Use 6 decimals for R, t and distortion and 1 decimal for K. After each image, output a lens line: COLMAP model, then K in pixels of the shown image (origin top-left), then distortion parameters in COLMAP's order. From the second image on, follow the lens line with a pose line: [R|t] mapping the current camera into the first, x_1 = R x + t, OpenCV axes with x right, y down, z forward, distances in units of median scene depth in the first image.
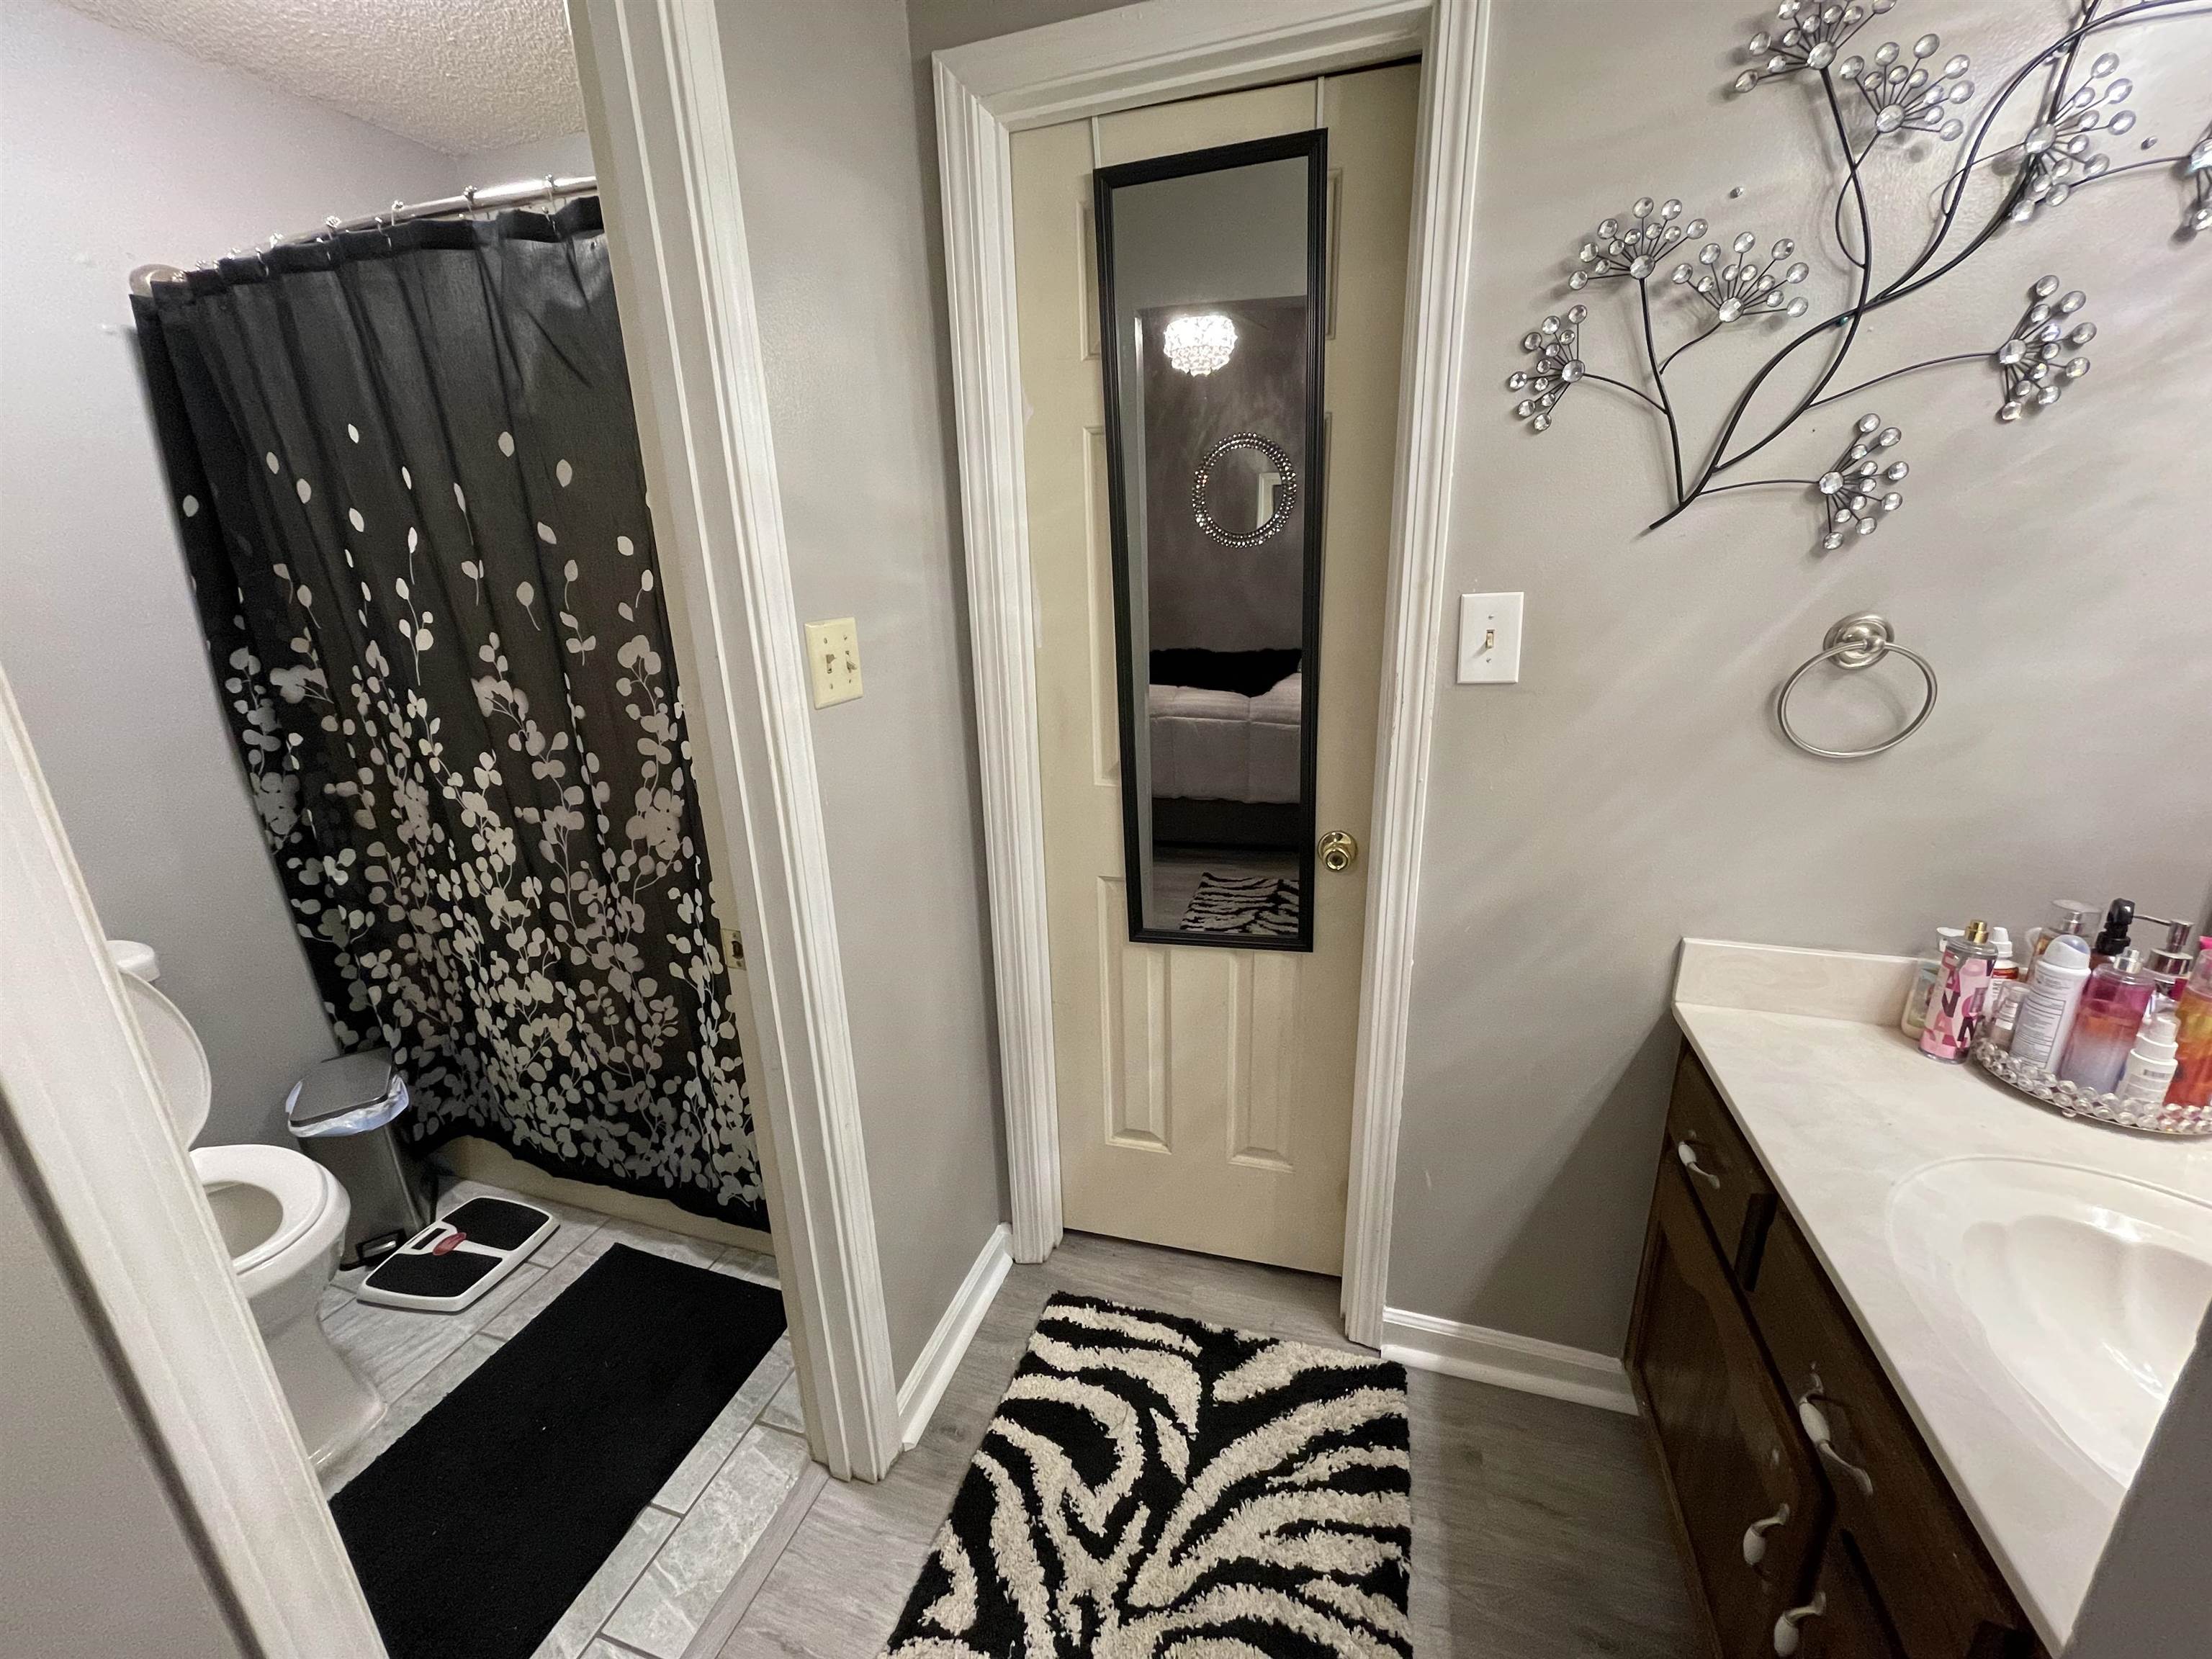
lens RADIAL K [[888.4, 0, 1103.9], [0, 888.4, 834.0], [0, 0, 1]] dist [-0.015957, 0.011847]
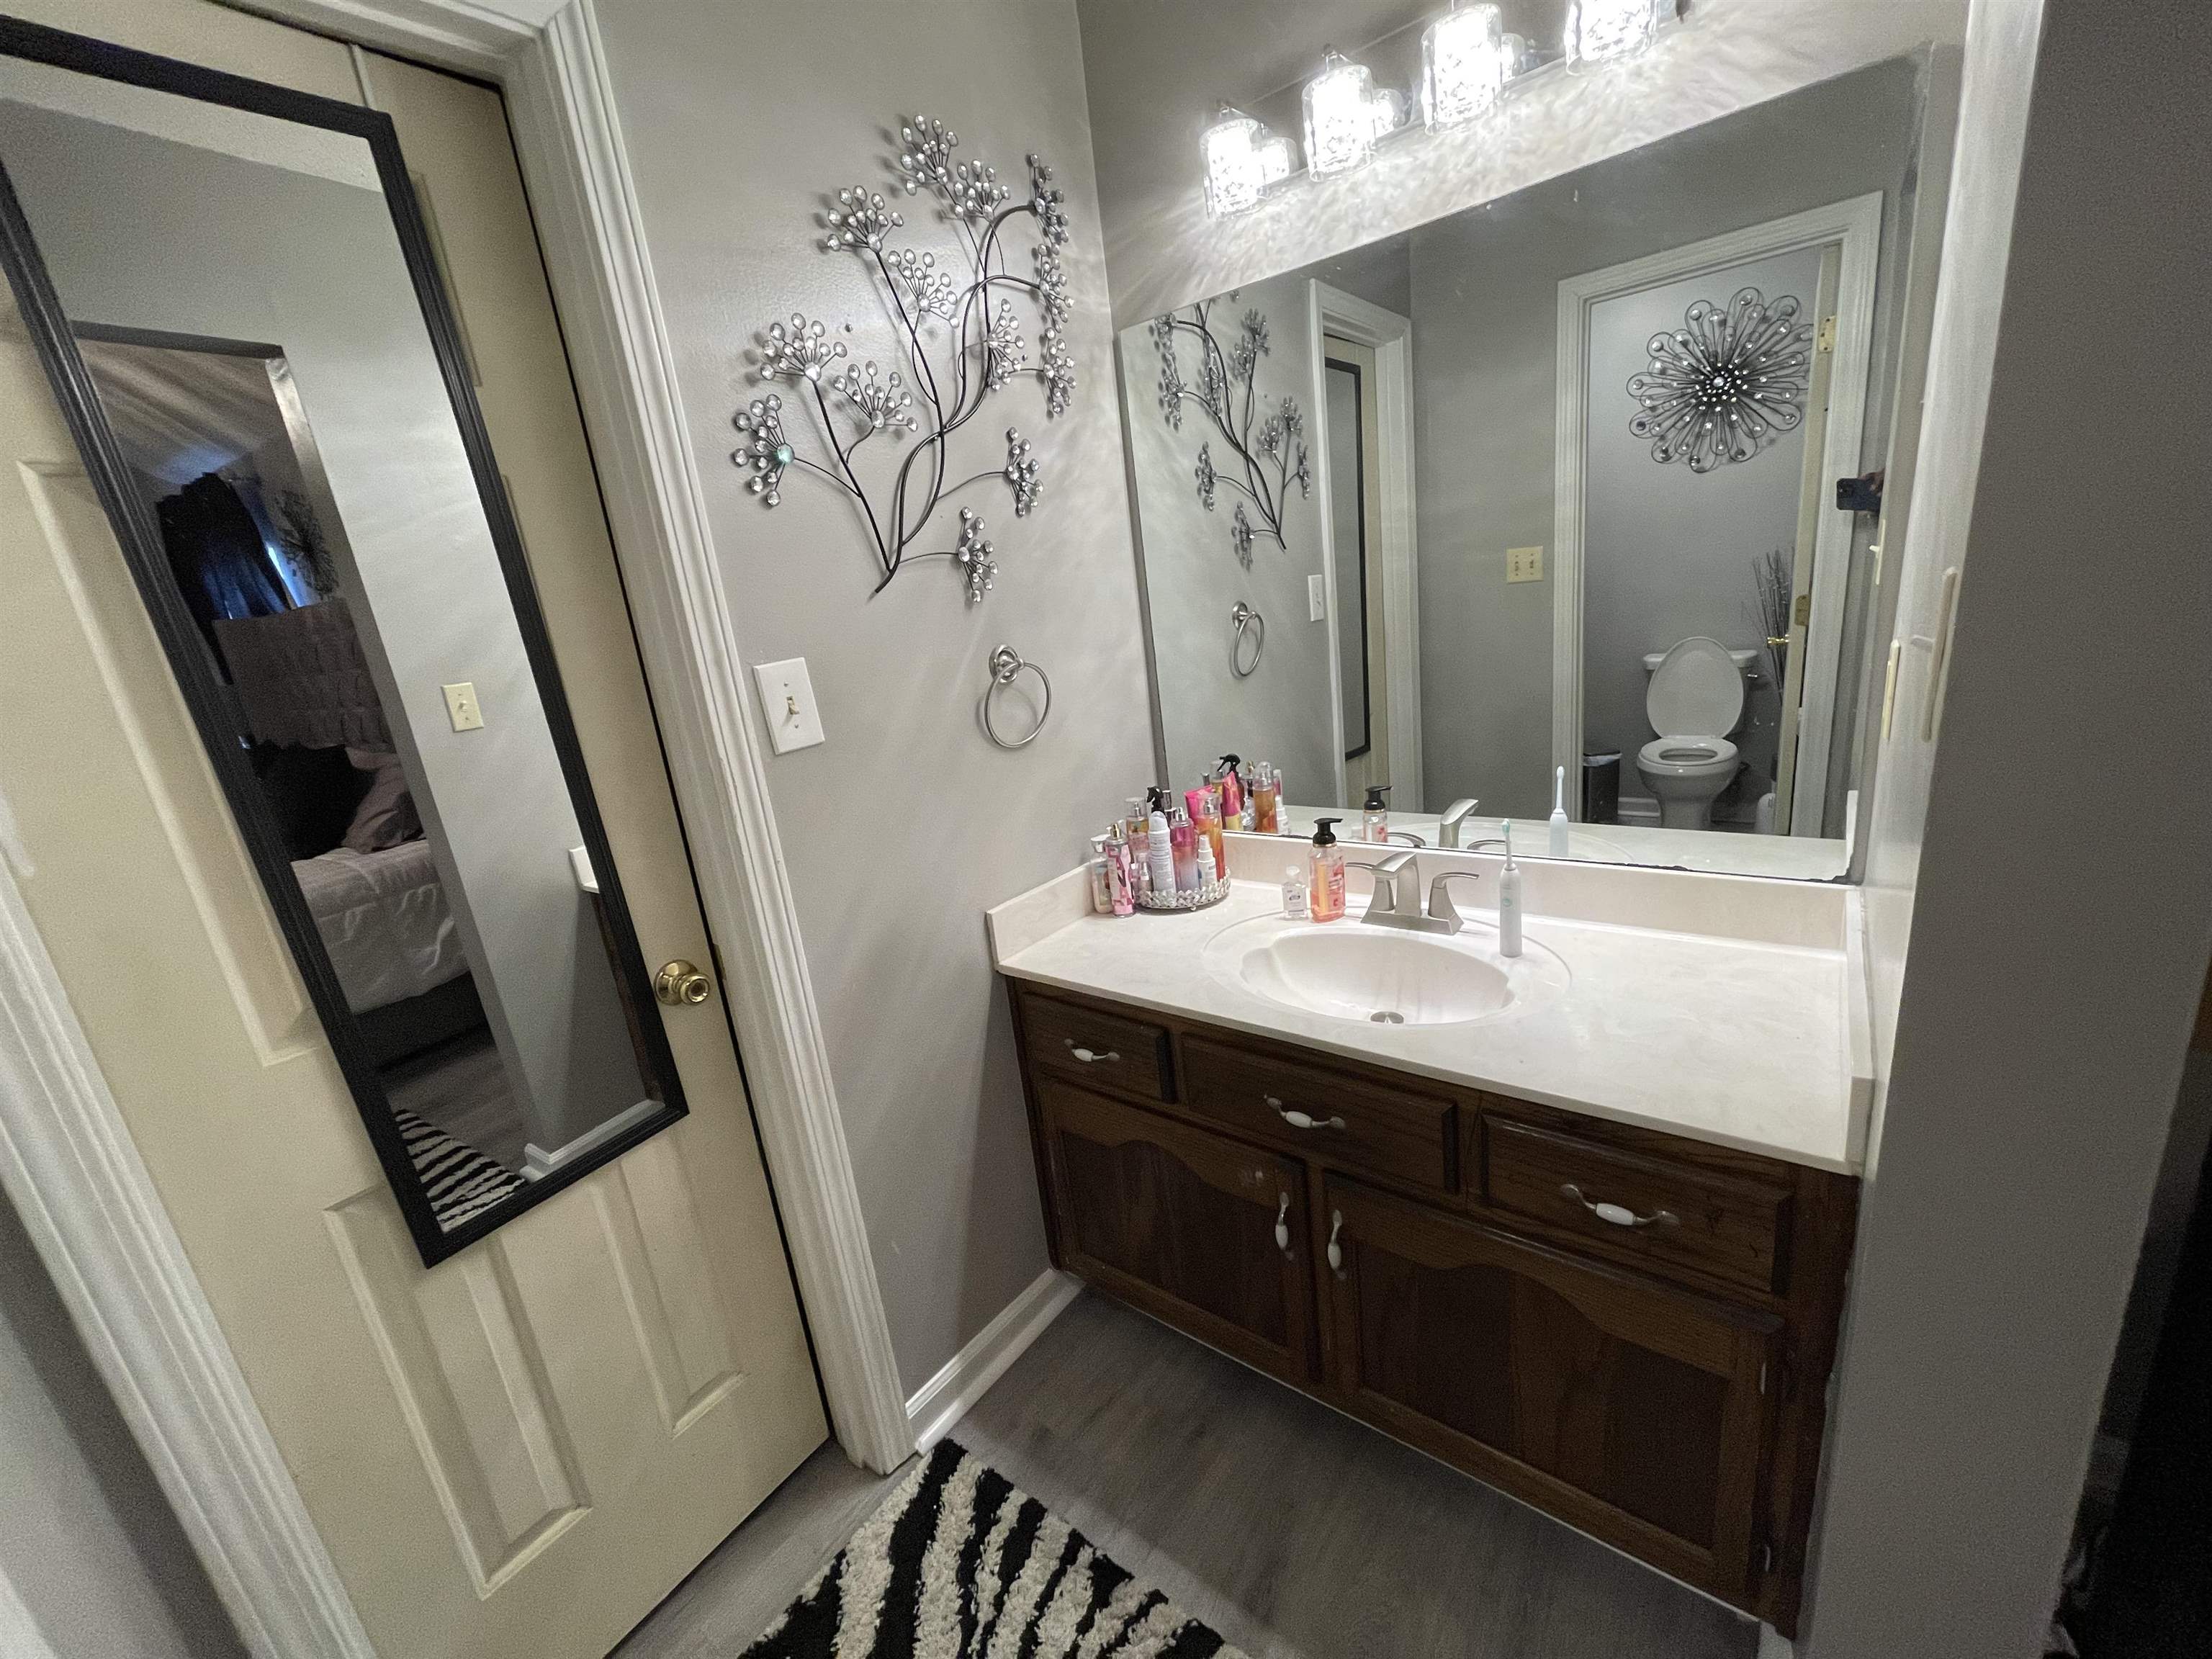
lens RADIAL K [[886.4, 0, 1103.3], [0, 886.4, 829.8], [0, 0, 1]] dist [-0.003562, -0.000072]
pose [[0.351739, -0.265972, 0.897518, -0.369438], [0.378996, 0.917153, 0.123261, -0.079140], [-0.855945, 0.296800, 0.423400, 0.306943]]
